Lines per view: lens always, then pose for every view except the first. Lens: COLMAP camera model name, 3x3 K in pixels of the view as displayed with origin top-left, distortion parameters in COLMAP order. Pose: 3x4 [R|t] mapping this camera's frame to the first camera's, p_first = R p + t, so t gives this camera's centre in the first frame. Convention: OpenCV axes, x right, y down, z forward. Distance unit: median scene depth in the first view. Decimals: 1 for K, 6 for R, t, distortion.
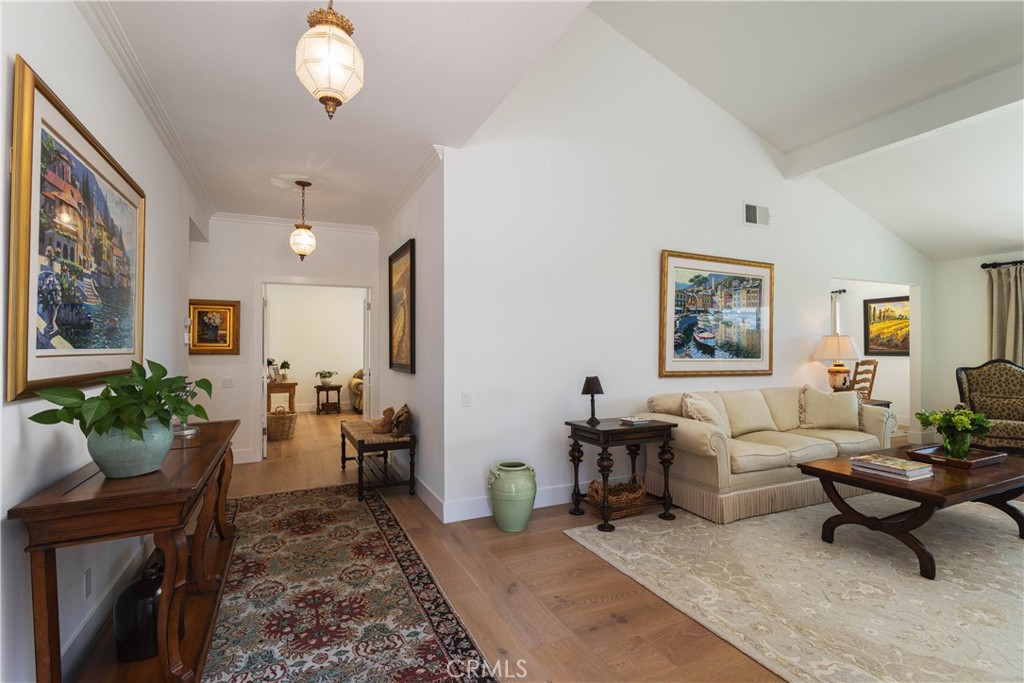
lens RADIAL K [[484.0, 0, 513.3], [0, 484.0, 338.3], [0, 0, 1]] dist [0.001823, 0.001527]
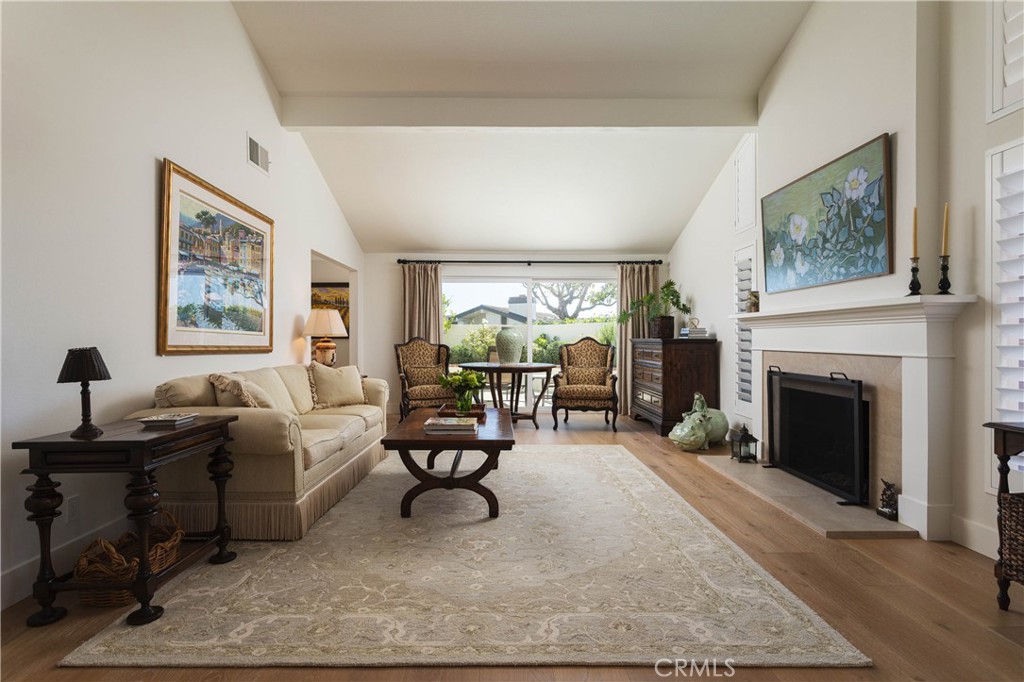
lens RADIAL K [[527.9, 0, 504.0], [0, 527.9, 336.1], [0, 0, 1]] dist [0.002654, 0.000215]
pose [[0.422869, 0.011861, 0.906113, -0.168124], [-0.017945, 0.999828, -0.004713, 0.061220], [-0.906013, -0.014267, 0.423010, 0.340494]]
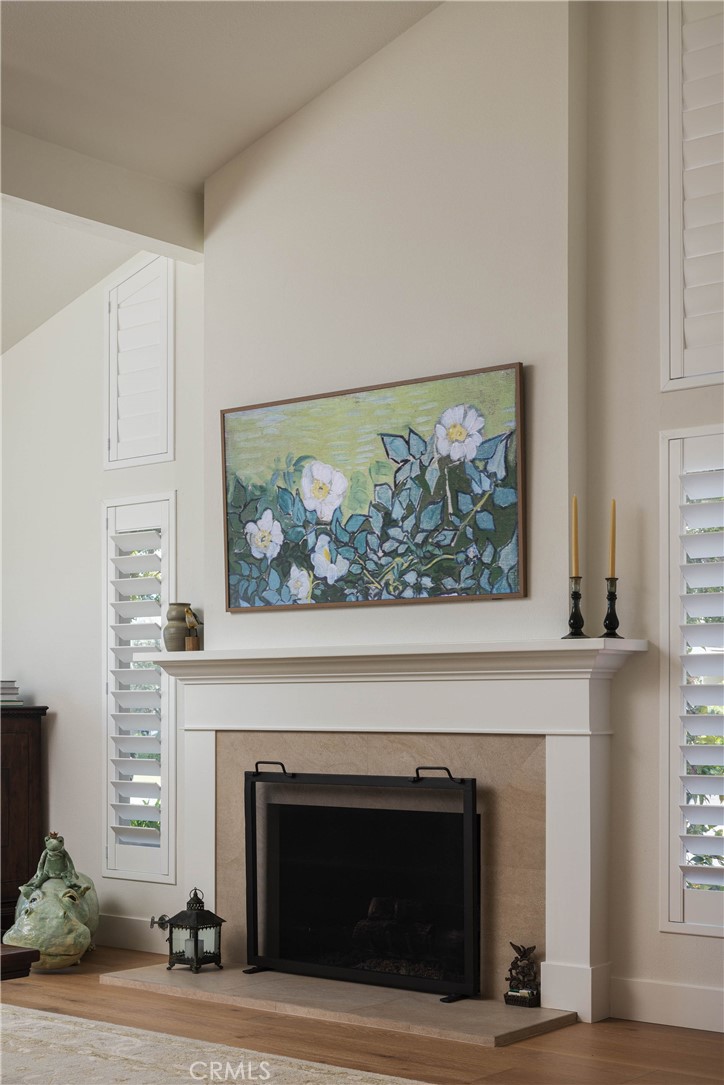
lens RADIAL K [[1613.8, 0, 348.5], [0, 1613.8, 674.1], [0, 0, 1]] dist [-0.070759, 0.000000]
pose [[-0.425568, 0.025984, 0.904554, -0.466402], [-0.011034, 0.999364, -0.033898, 0.074258], [-0.904859, -0.024407, -0.425010, 0.951087]]
